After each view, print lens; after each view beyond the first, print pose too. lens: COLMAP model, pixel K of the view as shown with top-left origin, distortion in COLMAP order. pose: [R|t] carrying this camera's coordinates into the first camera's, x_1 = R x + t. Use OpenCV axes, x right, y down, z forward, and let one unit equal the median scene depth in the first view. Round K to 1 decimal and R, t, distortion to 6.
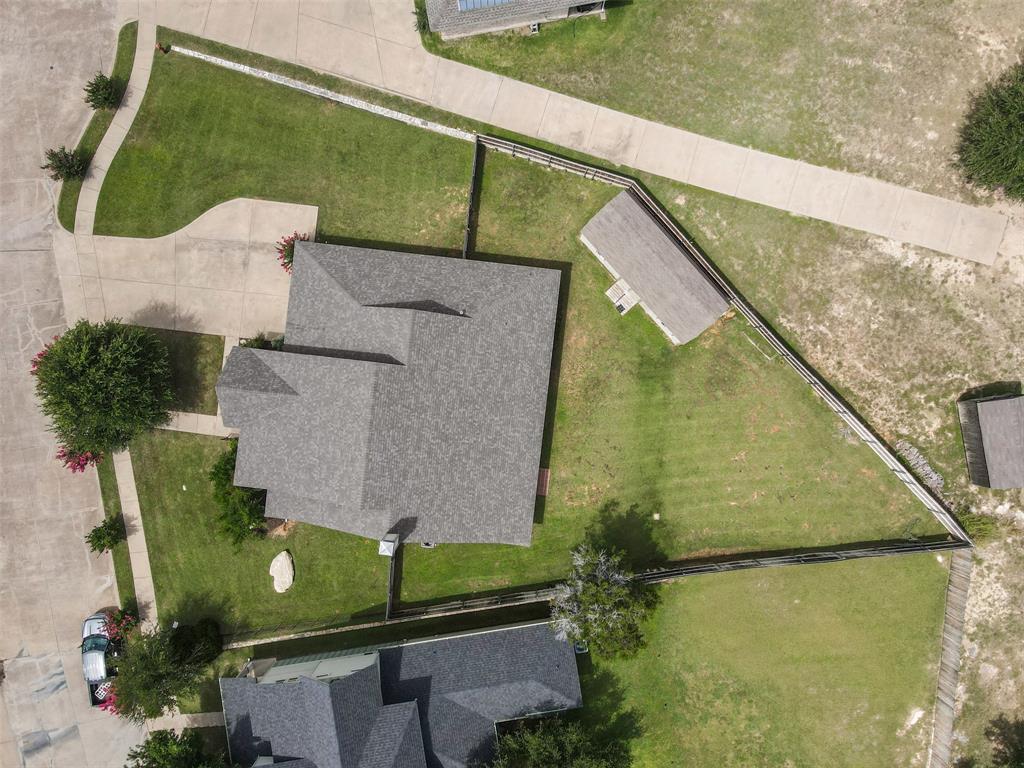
lens RADIAL K [[752.9, 0, 512.0], [0, 752.9, 384.0], [0, 0, 1]] dist [0.010677, 0.014339]
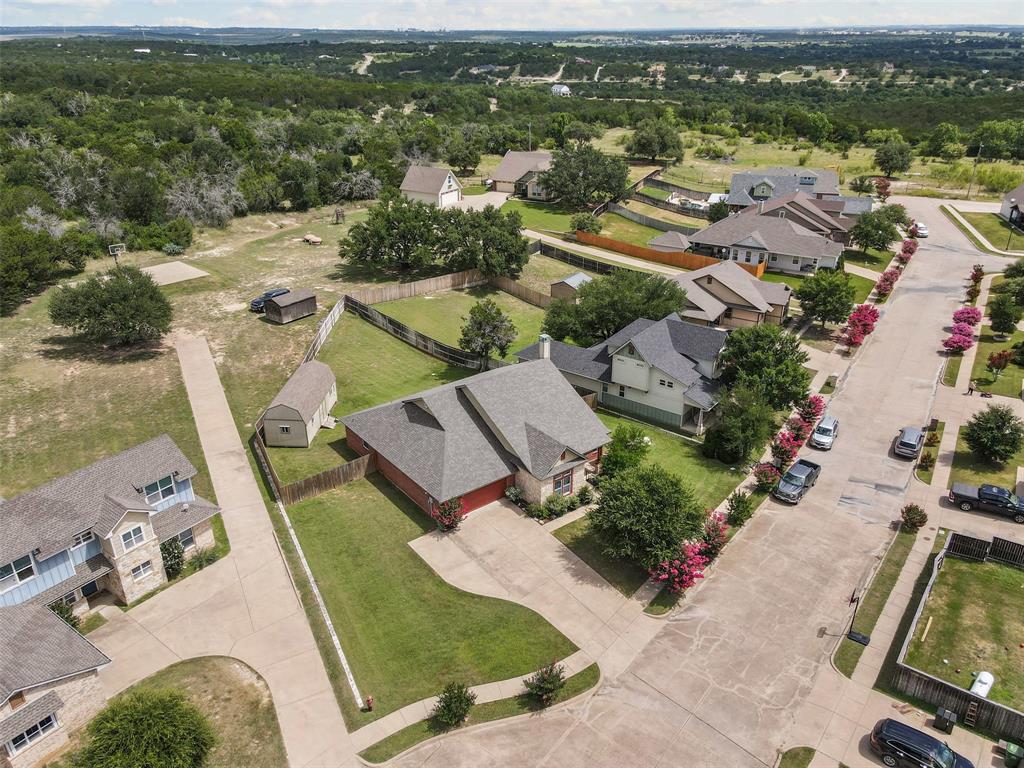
lens RADIAL K [[752.9, 0, 512.0], [0, 752.9, 384.0], [0, 0, 1]] dist [0.010677, 0.014339]
pose [[-0.697059, -0.306080, 0.648401, -1.019737], [0.716958, -0.308876, 0.624954, -0.751877], [0.008989, 0.900506, 0.434751, 0.316716]]
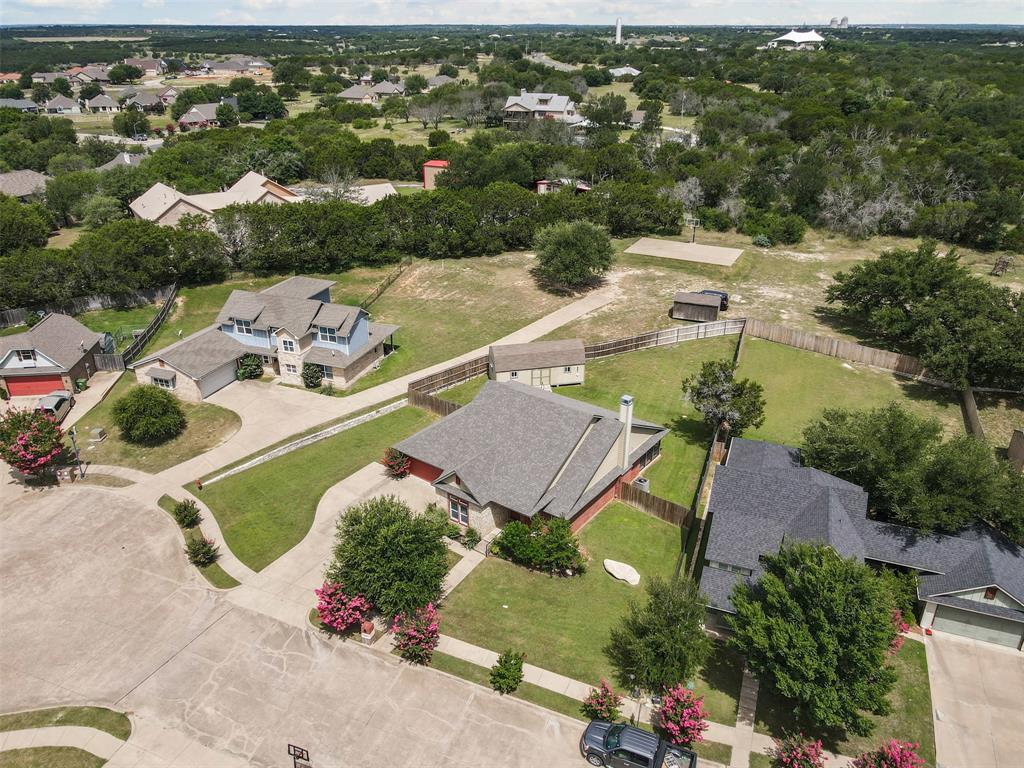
lens RADIAL K [[752.9, 0, 512.0], [0, 752.9, 384.0], [0, 0, 1]] dist [0.010677, 0.014339]
pose [[0.499667, -0.373877, 0.781376, -1.135716], [0.866168, 0.205964, -0.455338, 0.557726], [0.009305, 0.904320, 0.426754, 0.316752]]
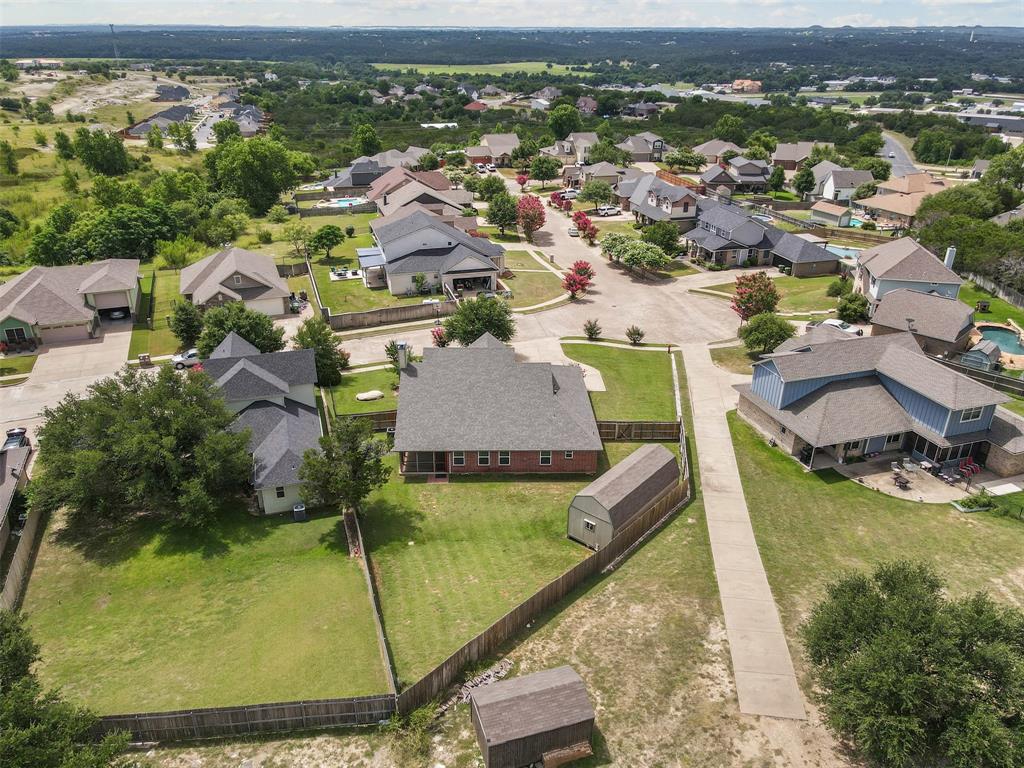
lens RADIAL K [[752.9, 0, 512.0], [0, 752.9, 384.0], [0, 0, 1]] dist [0.010677, 0.014339]
pose [[0.142791, 0.421993, -0.895283, 1.124908], [-0.989661, 0.048527, -0.134970, 0.171402], [-0.013511, 0.905299, 0.424559, 0.327292]]
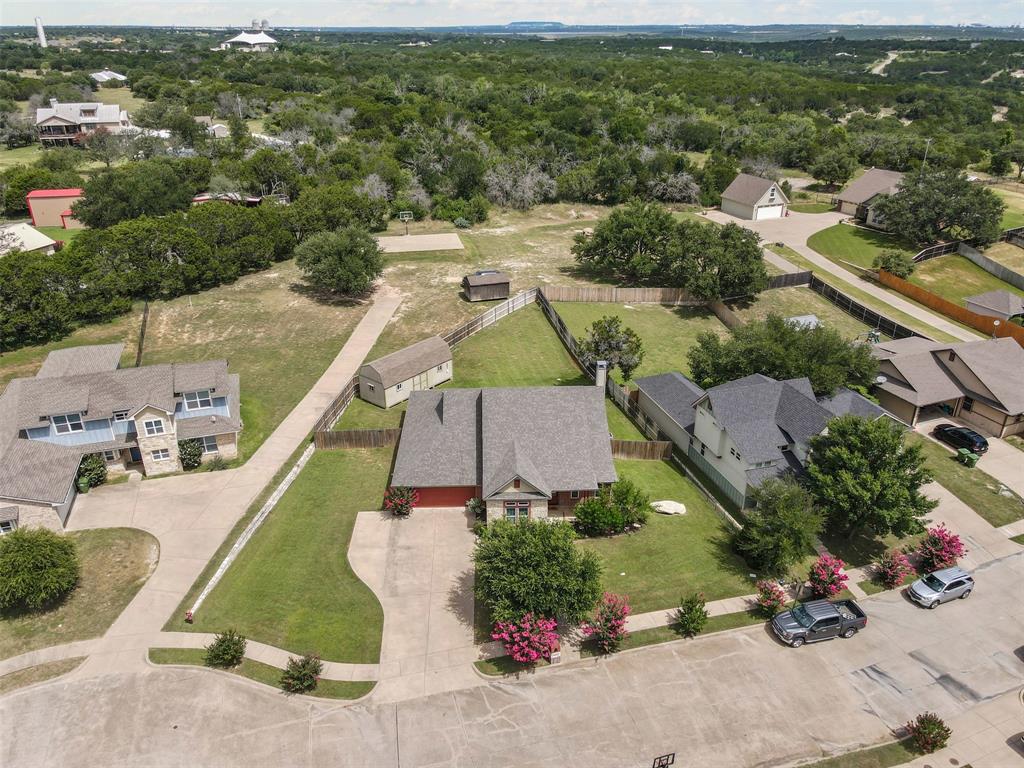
lens RADIAL K [[752.9, 0, 512.0], [0, 752.9, 384.0], [0, 0, 1]] dist [0.010677, 0.014339]
pose [[-0.144580, -0.426019, 0.893087, -1.277736], [0.989423, -0.072952, 0.125377, -0.132272], [0.011739, 0.901768, 0.432060, 0.314972]]
